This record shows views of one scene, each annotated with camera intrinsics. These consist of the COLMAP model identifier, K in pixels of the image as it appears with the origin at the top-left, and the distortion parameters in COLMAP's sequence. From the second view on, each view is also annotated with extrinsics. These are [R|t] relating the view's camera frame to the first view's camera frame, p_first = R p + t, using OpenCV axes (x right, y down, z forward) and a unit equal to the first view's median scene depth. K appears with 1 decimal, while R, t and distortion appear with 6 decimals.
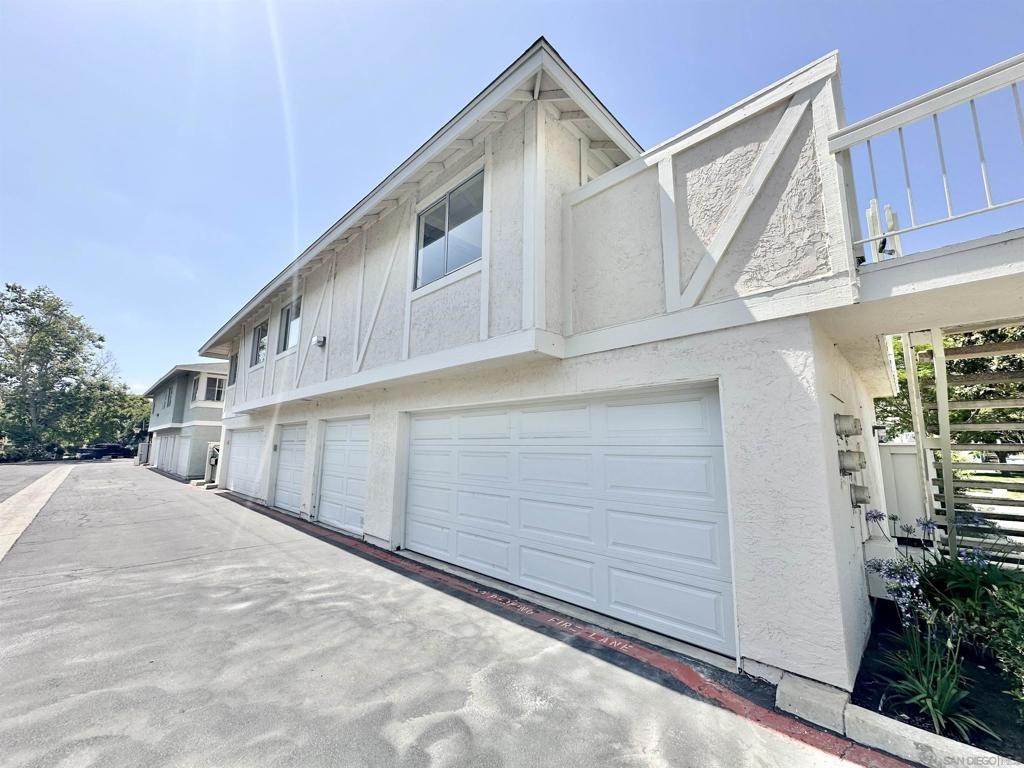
lens RADIAL K [[406.8, 0, 512.0], [0, 406.8, 384.0], [0, 0, 1]] dist [0.000481, -0.000023]
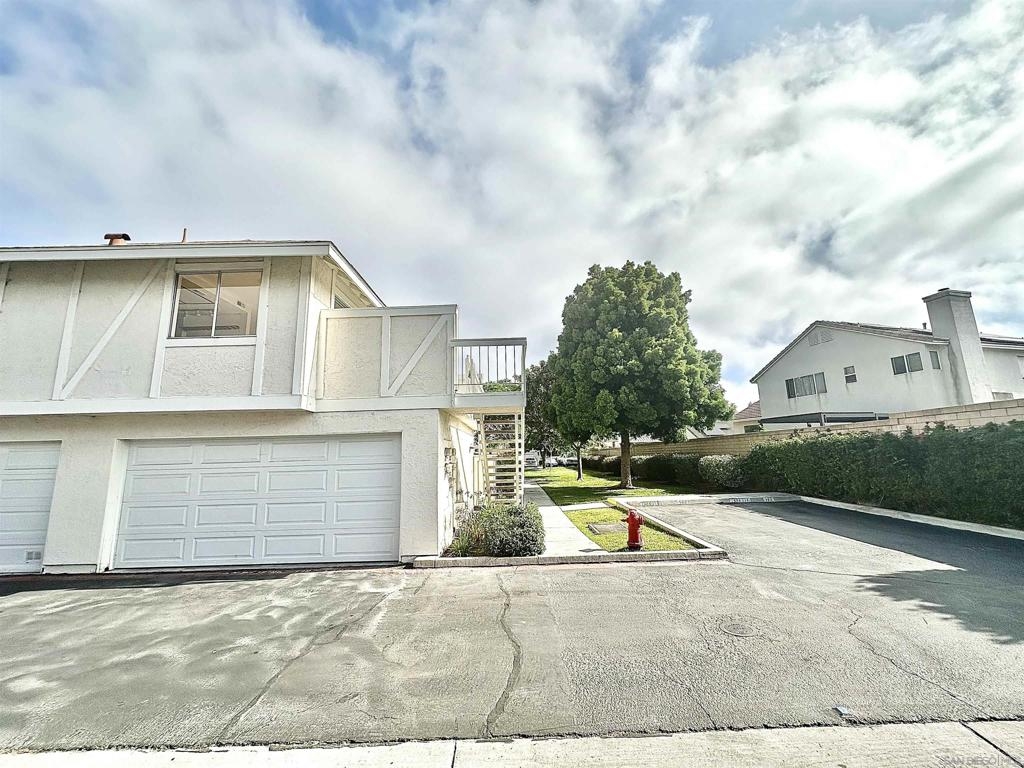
lens RADIAL K [[406.8, 0, 512.0], [0, 406.8, 384.0], [0, 0, 1]] dist [0.000481, -0.000023]
pose [[0.713615, 0.093440, 0.694278, -0.596522], [-0.075524, 0.995550, -0.056359, -0.187793], [-0.696455, -0.012216, 0.717497, -0.948947]]
